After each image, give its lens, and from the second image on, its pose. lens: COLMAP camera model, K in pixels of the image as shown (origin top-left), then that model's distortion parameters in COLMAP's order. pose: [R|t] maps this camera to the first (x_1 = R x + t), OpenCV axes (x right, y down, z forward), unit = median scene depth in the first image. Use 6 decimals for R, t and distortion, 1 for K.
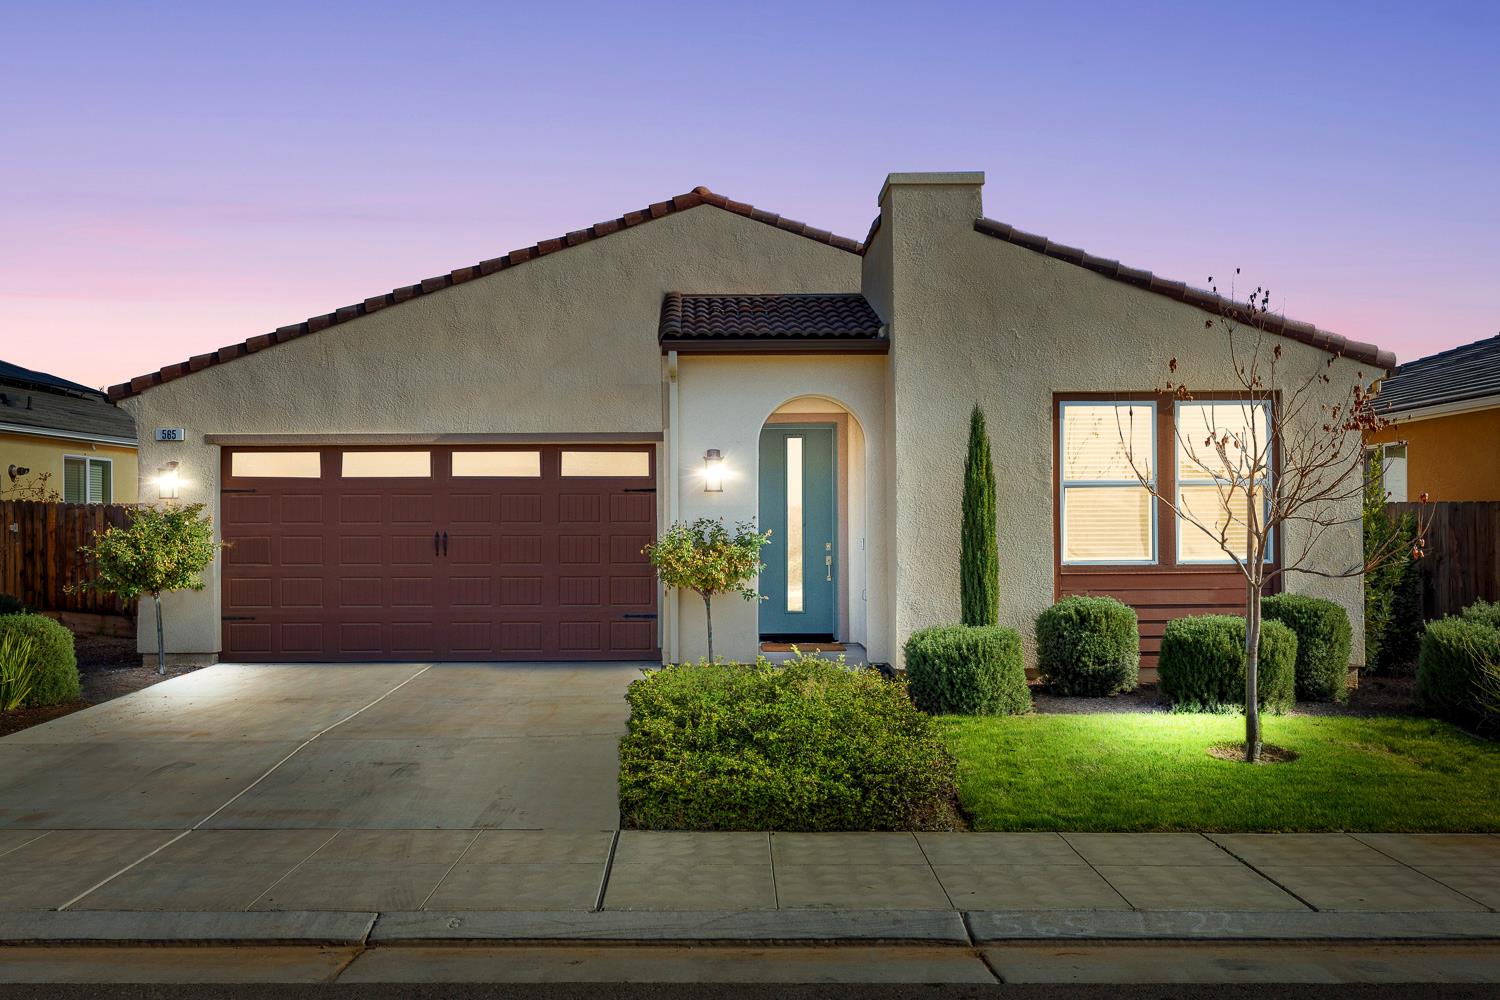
lens RADIAL K [[1290.4, 0, 743.0], [0, 1290.4, 527.8], [0, 0, 1]] dist [0.002676, -0.005040]
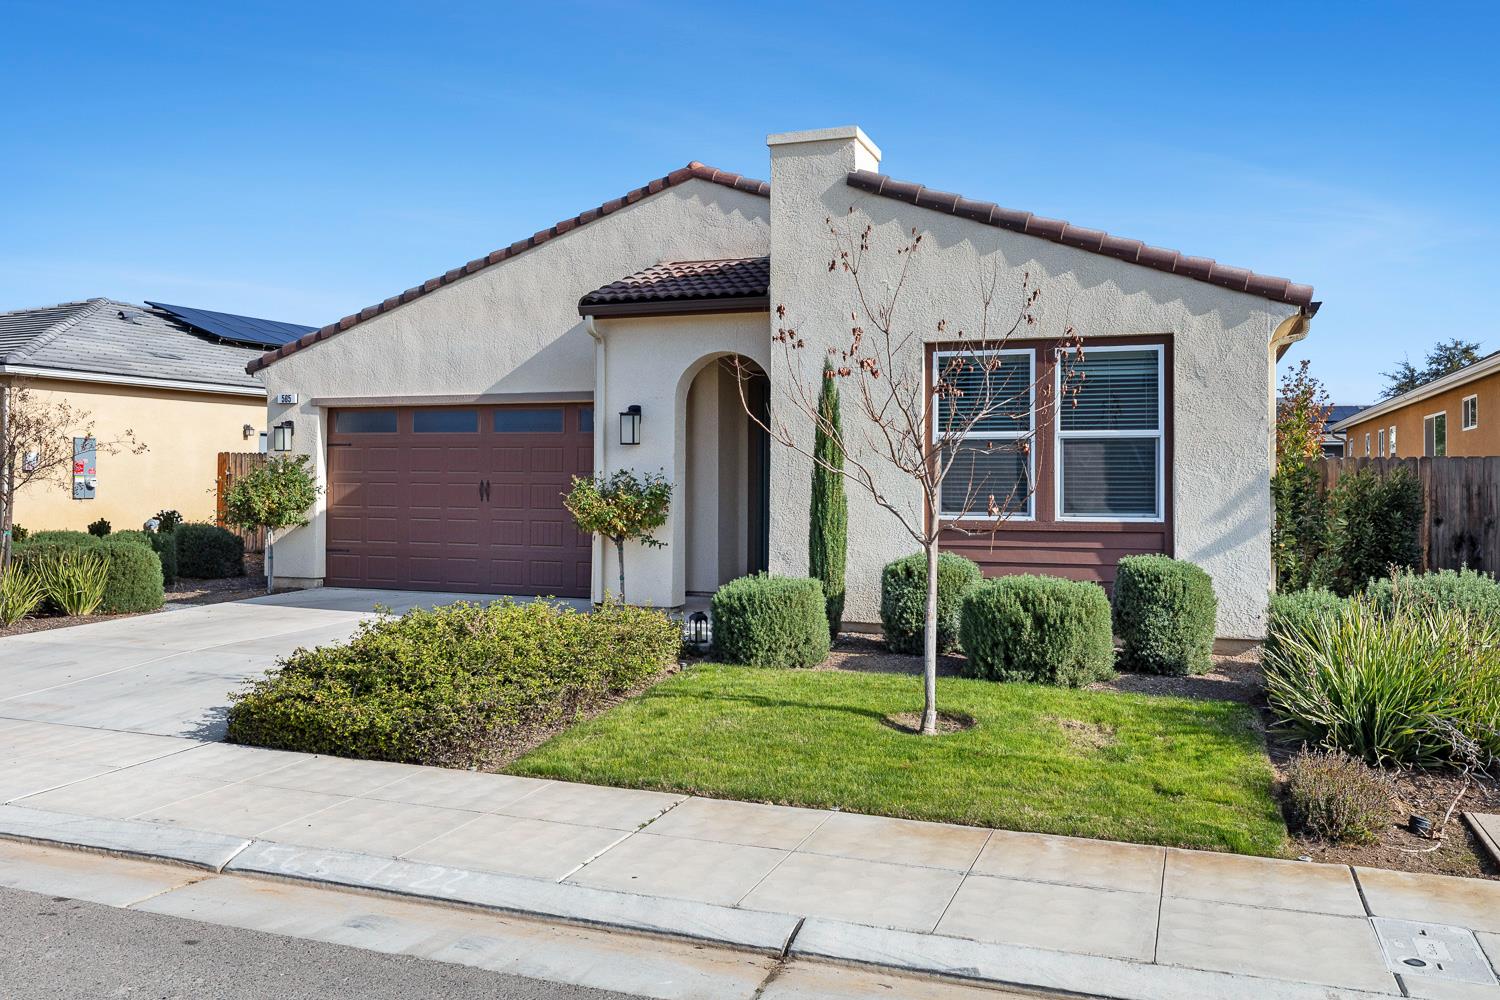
lens RADIAL K [[1188.3, 0, 766.1], [0, 1188.3, 463.0], [0, 0, 1]] dist [-0.000206, 0.005884]
pose [[0.940066, 0.004514, -0.340962, 0.500236], [-0.009740, 0.999860, -0.013616, -0.000285], [0.340853, 0.016121, 0.939978, 0.127940]]
